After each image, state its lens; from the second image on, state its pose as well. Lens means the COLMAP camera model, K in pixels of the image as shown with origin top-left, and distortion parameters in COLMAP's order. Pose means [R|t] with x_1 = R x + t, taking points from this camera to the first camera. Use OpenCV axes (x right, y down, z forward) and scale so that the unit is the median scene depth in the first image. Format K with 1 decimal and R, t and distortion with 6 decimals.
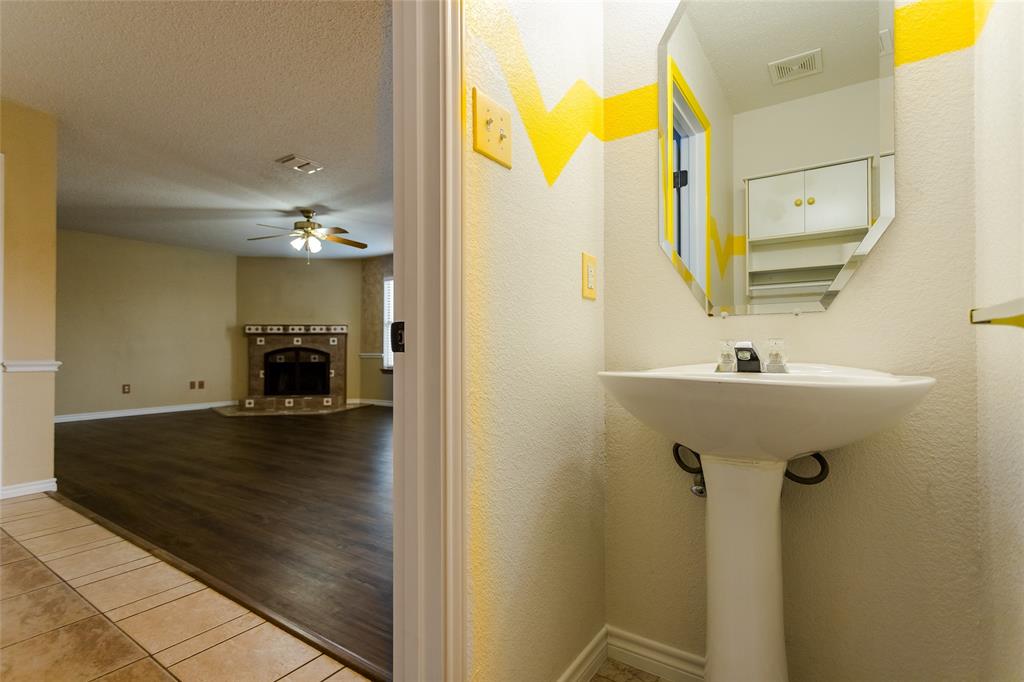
lens RADIAL K [[474.4, 0, 526.6], [0, 474.4, 346.0], [0, 0, 1]] dist [-0.002775, -0.001077]
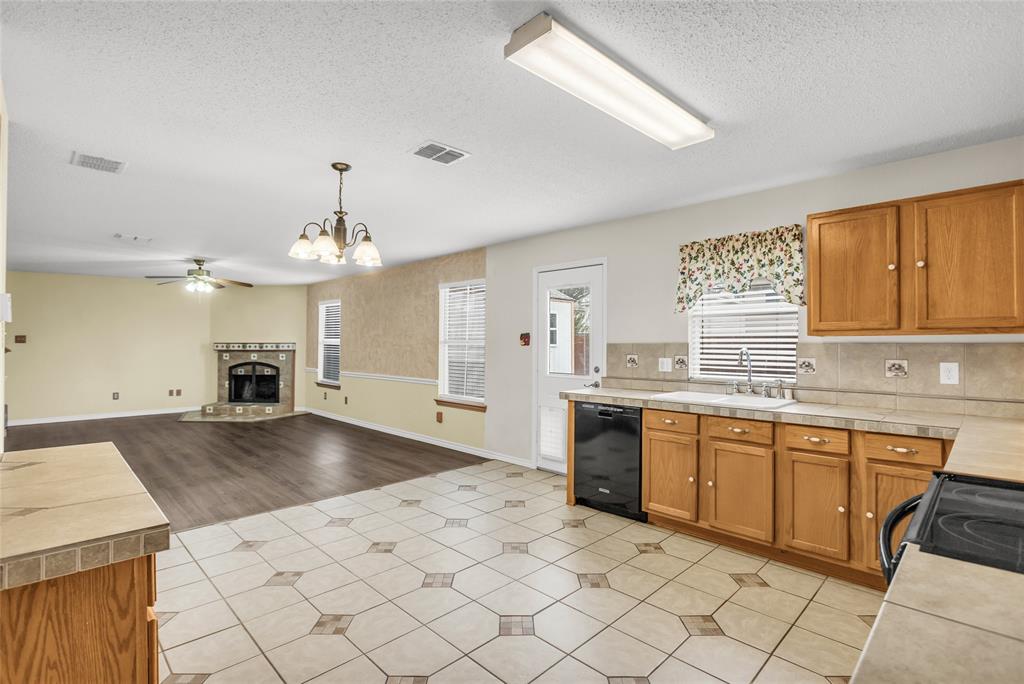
lens RADIAL K [[483.0, 0, 509.6], [0, 483.0, 340.6], [0, 0, 1]] dist [-0.009698, 0.005242]
pose [[0.973176, 0.005571, -0.229992, 0.411958], [-0.005222, 0.999984, 0.002122, -0.056537], [0.230001, -0.000864, 0.973190, -0.019373]]
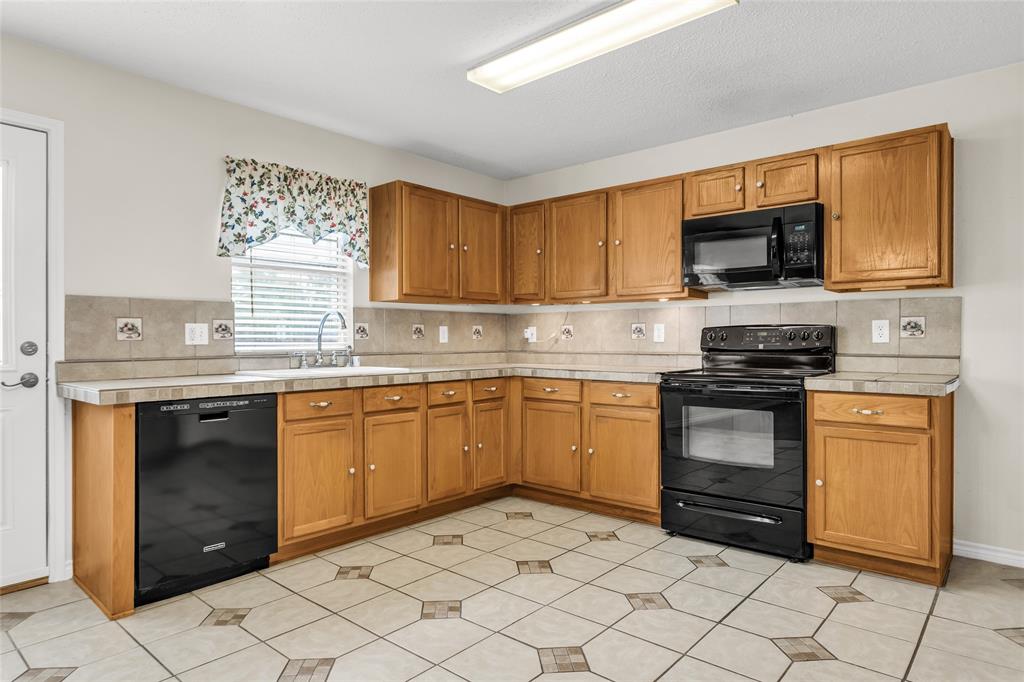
lens RADIAL K [[604.1, 0, 510.9], [0, 604.1, 342.4], [0, 0, 1]] dist [-0.008312, -0.001681]
pose [[0.155609, 0.000741, 0.987818, 0.081111], [-0.007241, 0.999974, 0.000390, -0.026391], [-0.987792, -0.007213, 0.155610, 0.245185]]
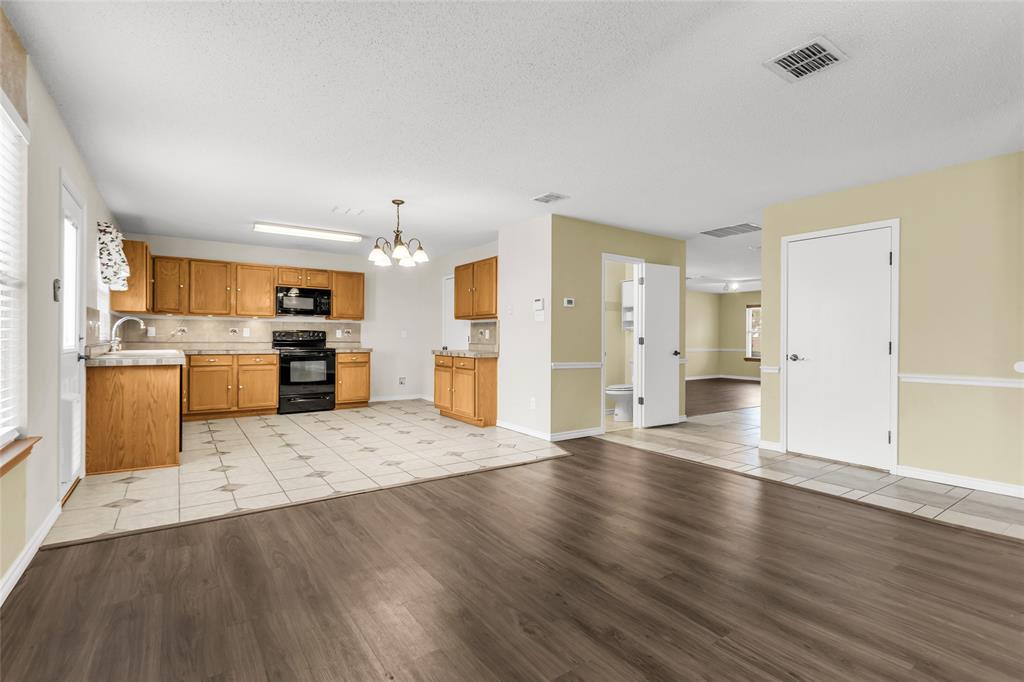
lens RADIAL K [[483.0, 0, 514.3], [0, 483.0, 338.2], [0, 0, 1]] dist [-0.009698, 0.005242]
pose [[-0.922593, -0.001637, 0.385771, -0.187424], [-0.005826, 0.999936, -0.009688, -0.018797], [-0.385730, -0.011186, -0.922544, 0.840228]]
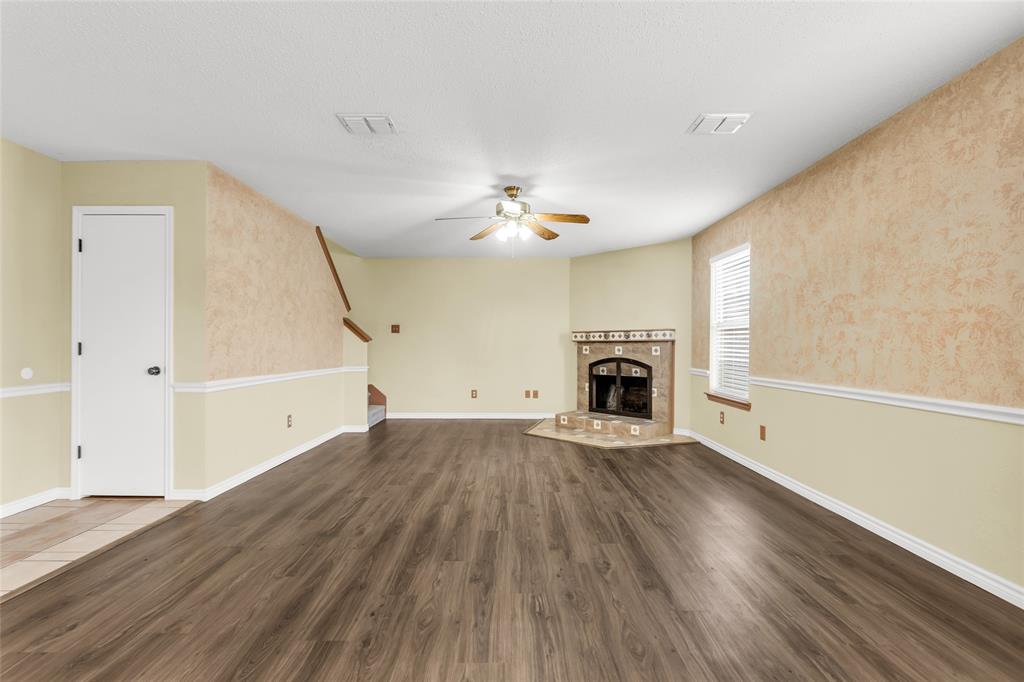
lens RADIAL K [[483.0, 0, 510.8], [0, 483.0, 346.8], [0, 0, 1]] dist [-0.009698, 0.005242]
pose [[0.528692, 0.006754, -0.848787, 0.133330], [0.002816, 0.999949, 0.009711, -0.025314], [0.848809, -0.007524, 0.528646, 0.396745]]
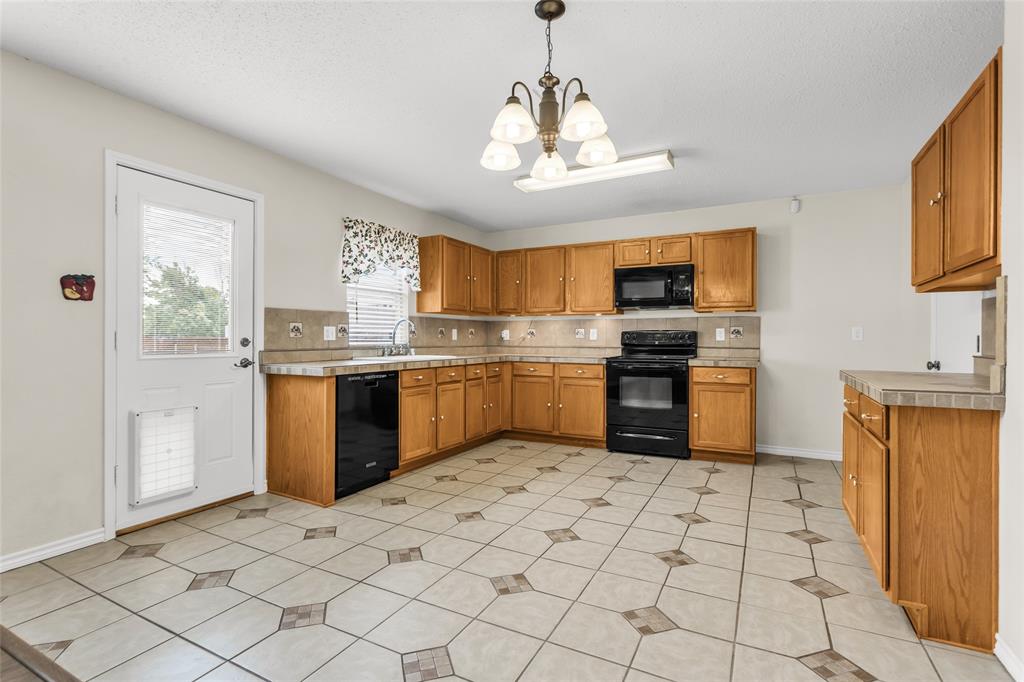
lens RADIAL K [[483.0, 0, 509.3], [0, 483.0, 340.7], [0, 0, 1]] dist [-0.009698, 0.005242]
pose [[-0.069826, 0.001142, 0.997559, -0.062508], [-0.010743, 0.999940, -0.001897, -0.023814], [-0.997501, -0.010849, -0.069809, 0.369421]]
